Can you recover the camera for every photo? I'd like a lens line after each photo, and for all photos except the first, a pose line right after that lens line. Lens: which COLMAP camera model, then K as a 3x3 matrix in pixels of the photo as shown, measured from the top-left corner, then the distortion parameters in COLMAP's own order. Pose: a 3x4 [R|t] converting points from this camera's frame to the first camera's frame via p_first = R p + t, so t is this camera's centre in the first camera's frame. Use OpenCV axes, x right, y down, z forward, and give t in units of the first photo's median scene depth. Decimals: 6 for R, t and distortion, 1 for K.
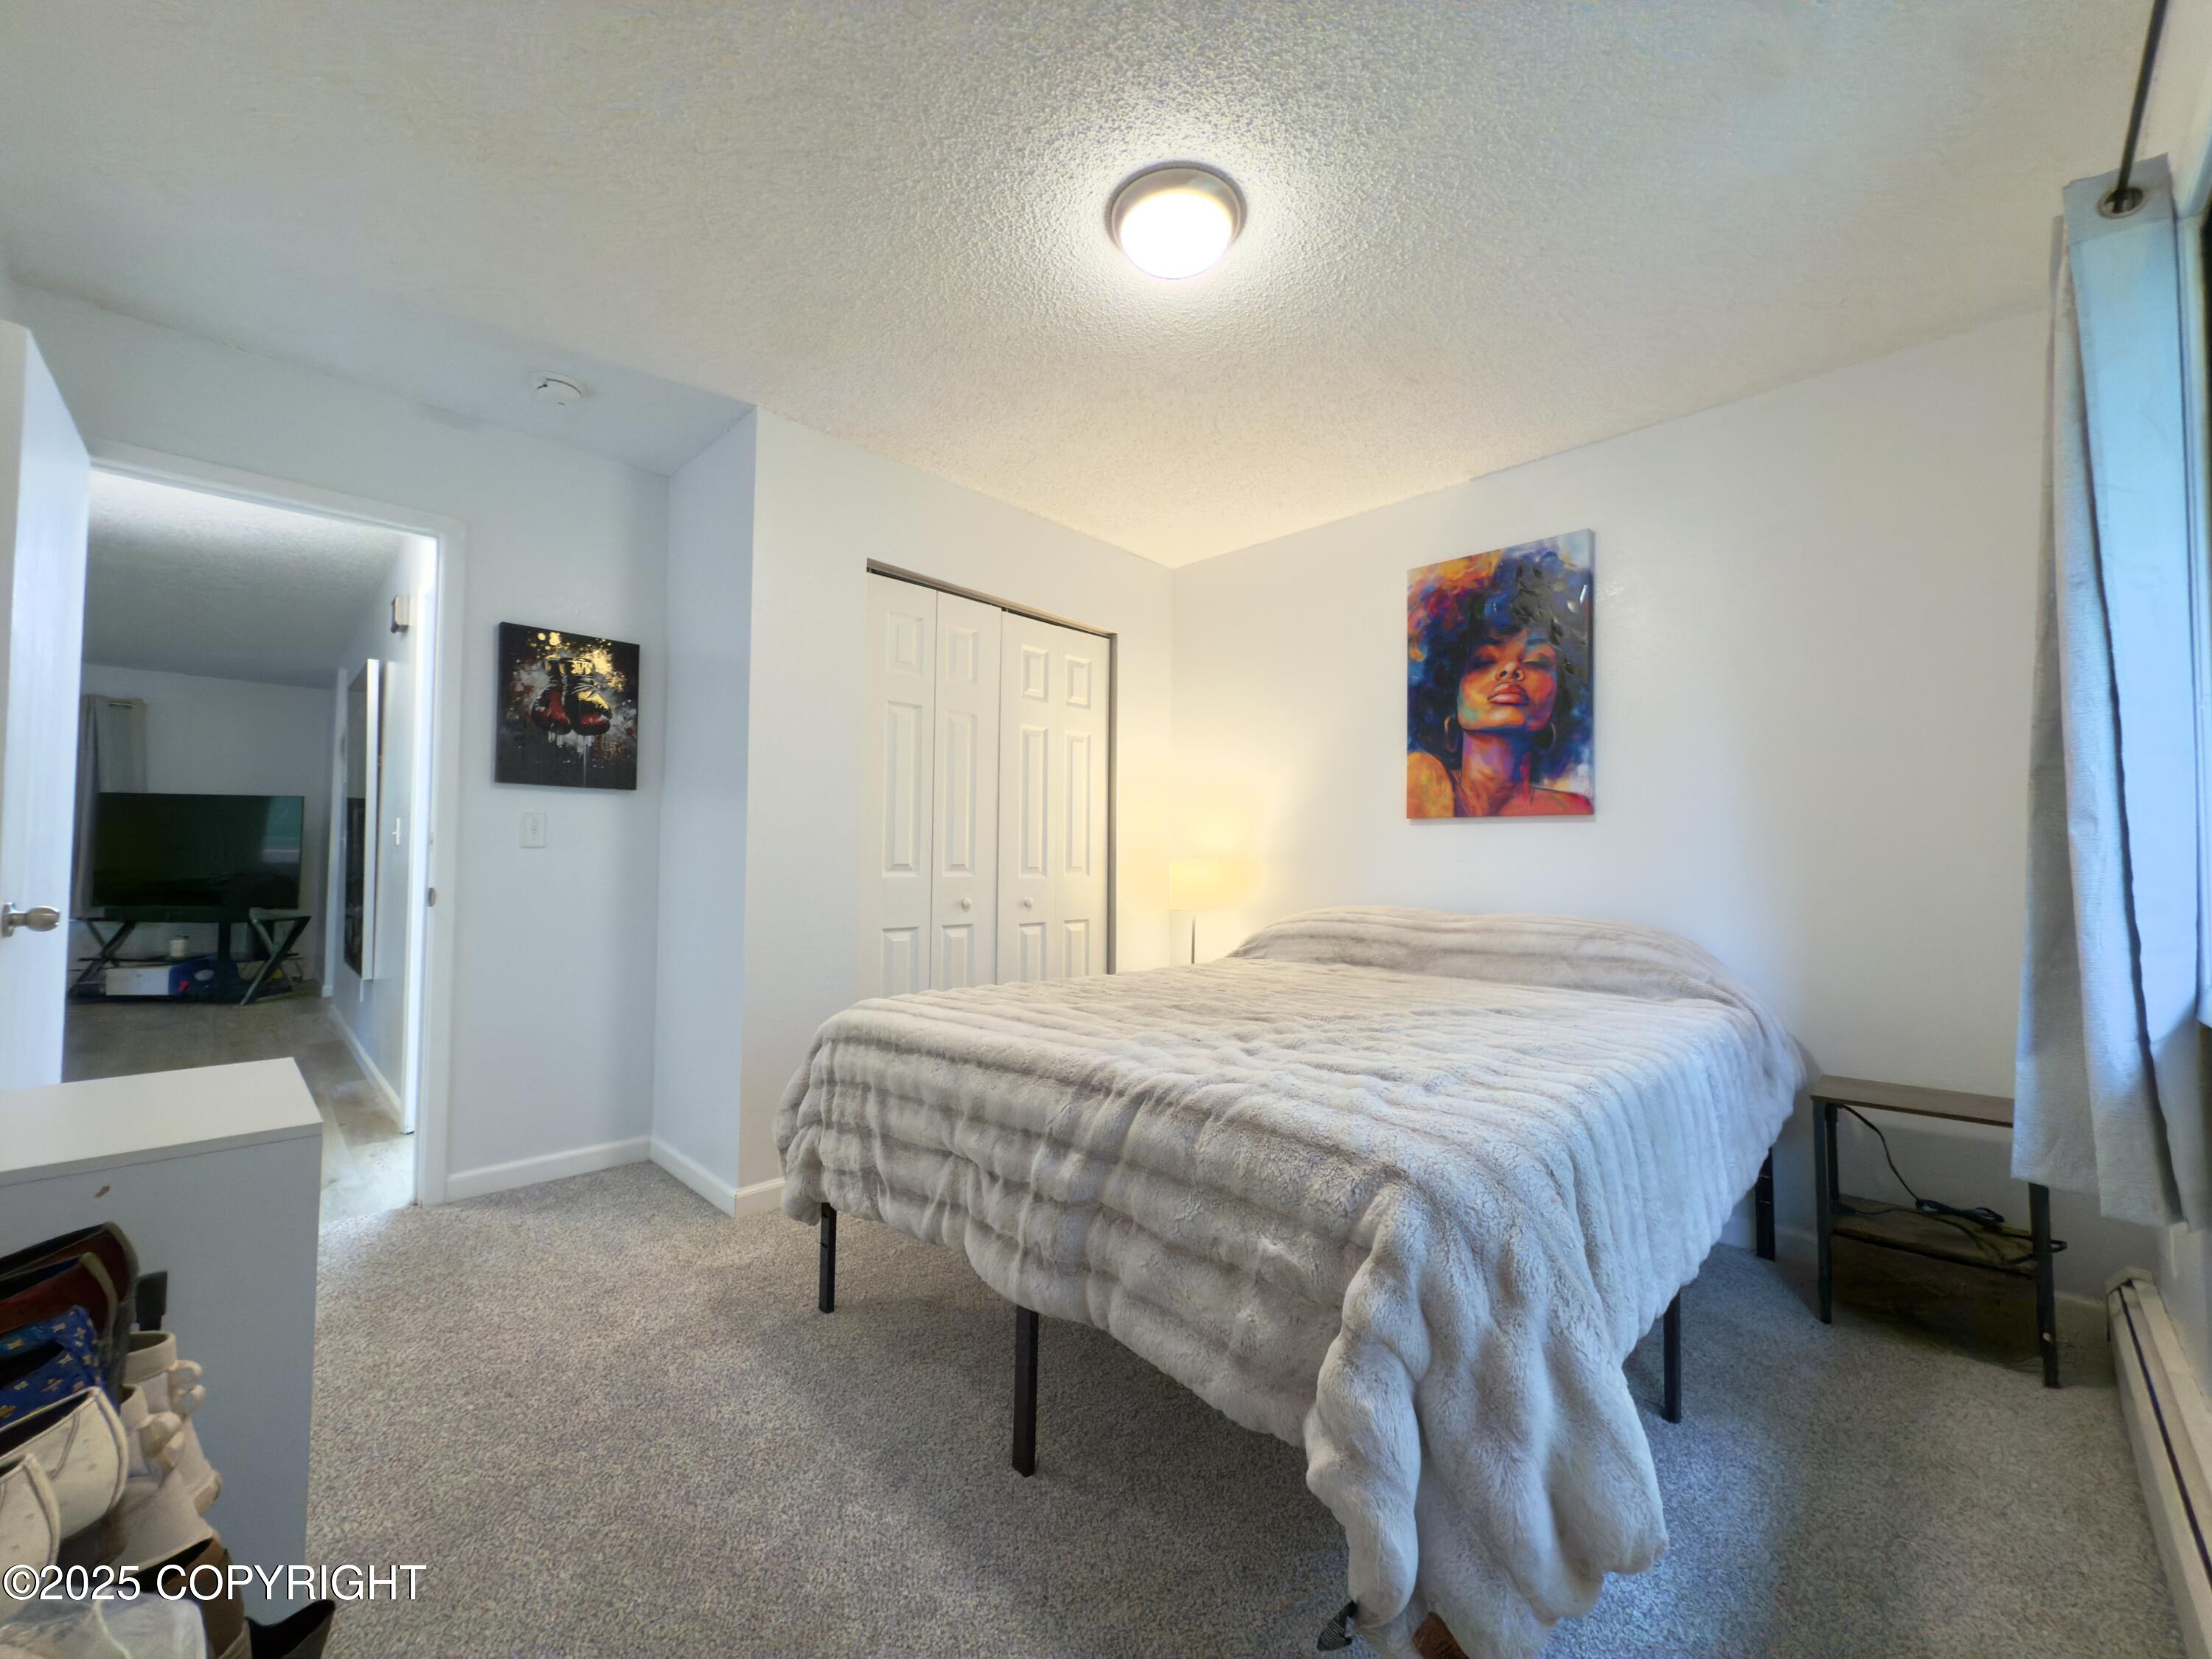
lens RADIAL K [[953.2, 0, 1155.7], [0, 953.2, 832.3], [0, 0, 1]] dist [-0.000871, 0.000157]
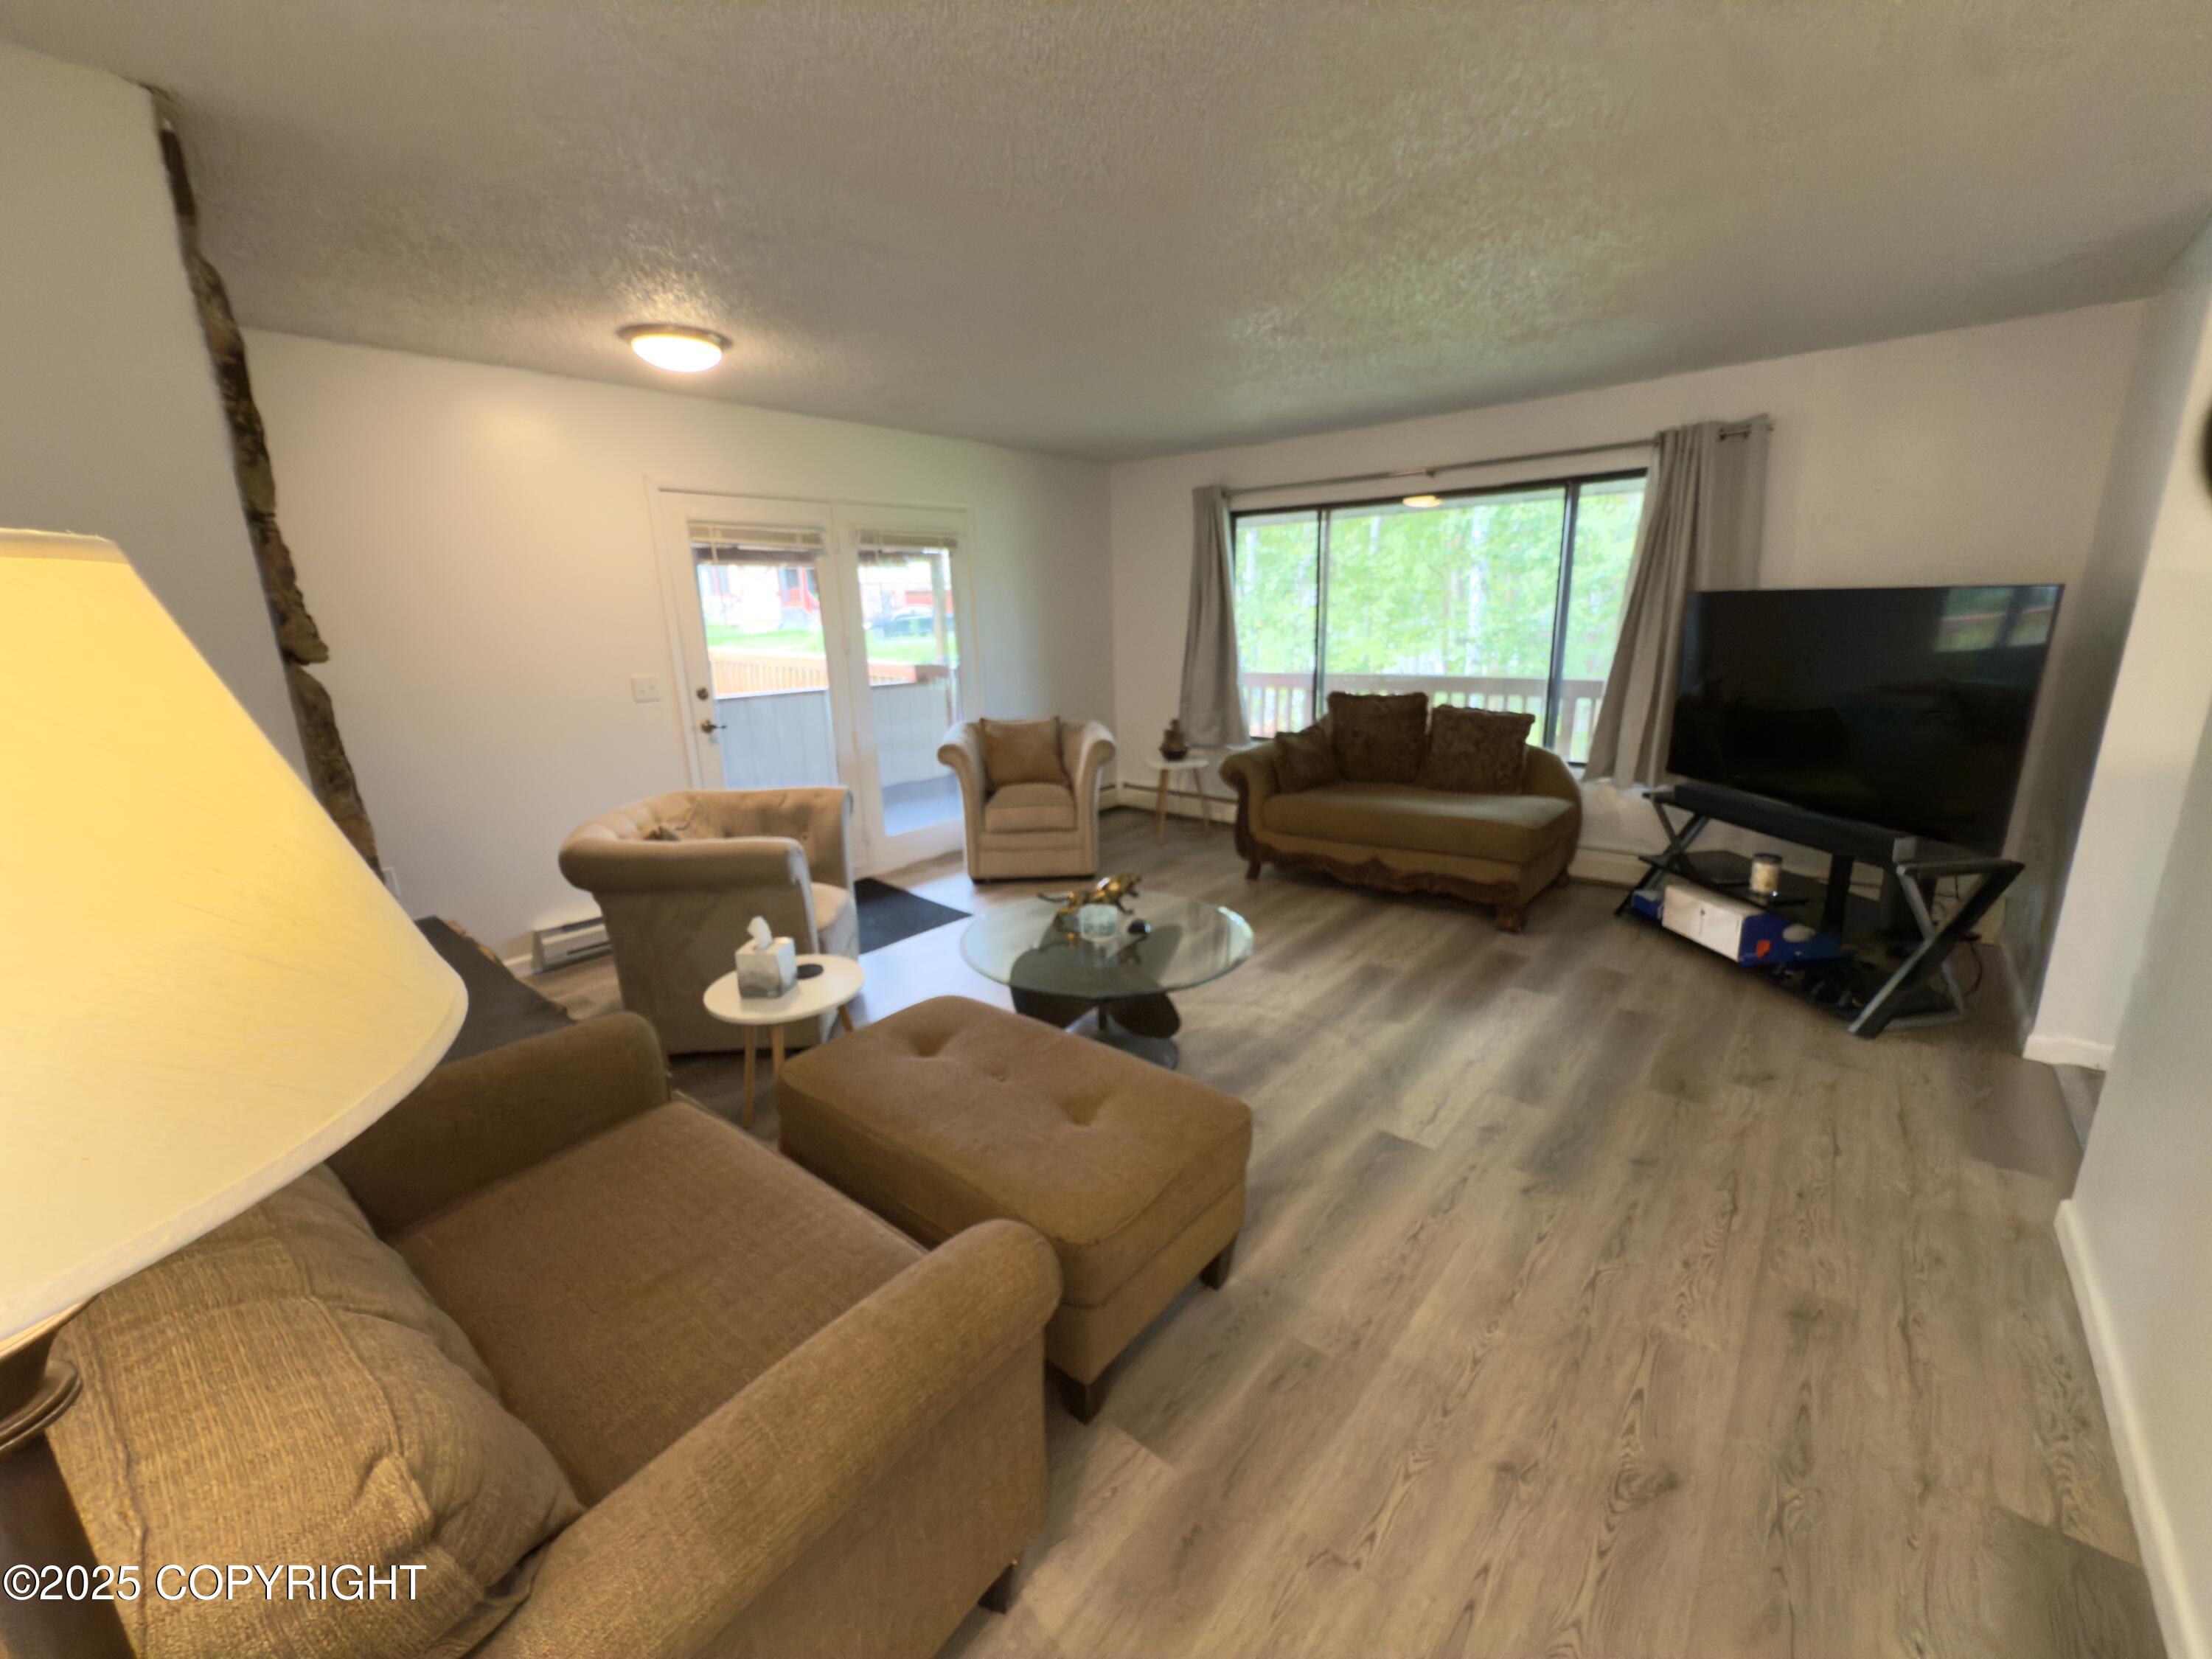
lens RADIAL K [[877.2, 0, 1106.0], [0, 877.2, 829.5], [0, 0, 1]] dist [-0.003530, -0.000214]
pose [[0.080752, 0.234133, -0.968845, -0.181619], [0.072240, 0.968088, 0.239971, -0.018853], [0.994113, -0.089368, 0.061261, 0.188427]]
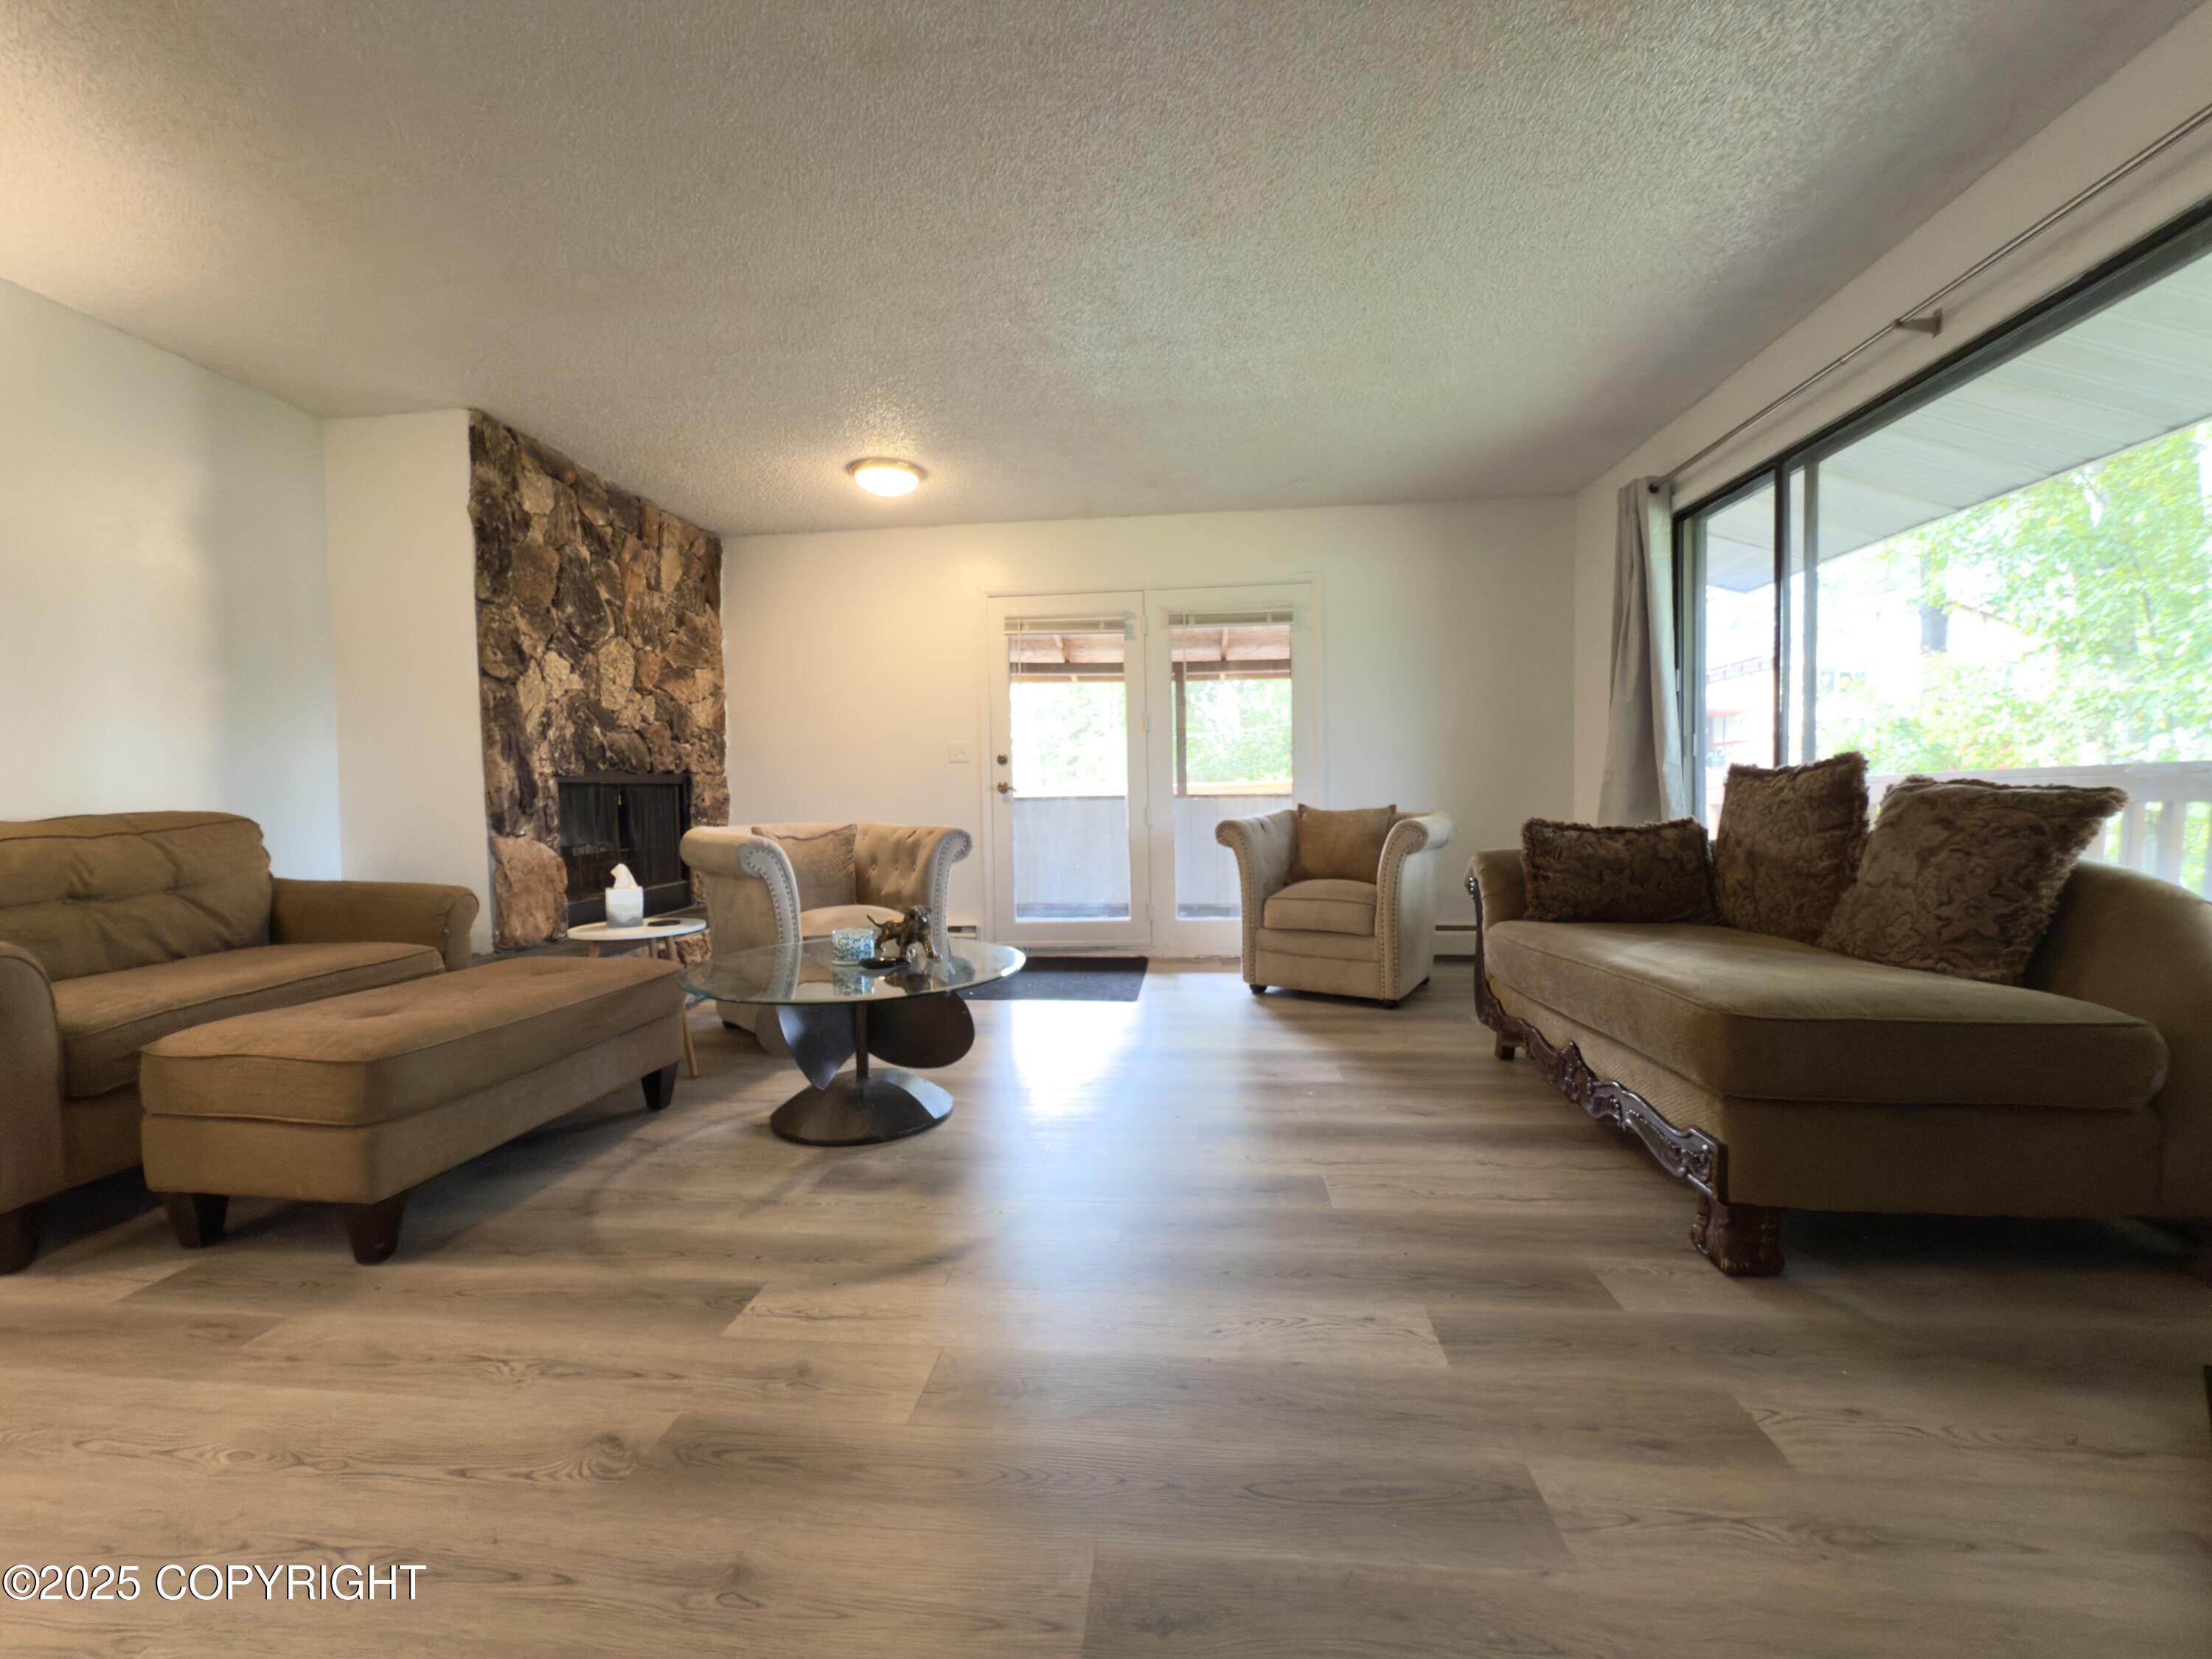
lens RADIAL K [[877.2, 0, 1106.0], [0, 877.2, 829.5], [0, 0, 1]] dist [-0.003530, -0.000214]
pose [[-0.772527, 0.024991, -0.634490, -0.262548], [0.036896, 0.999304, -0.005563, 0.014268], [0.633909, -0.027708, -0.772911, 0.314343]]
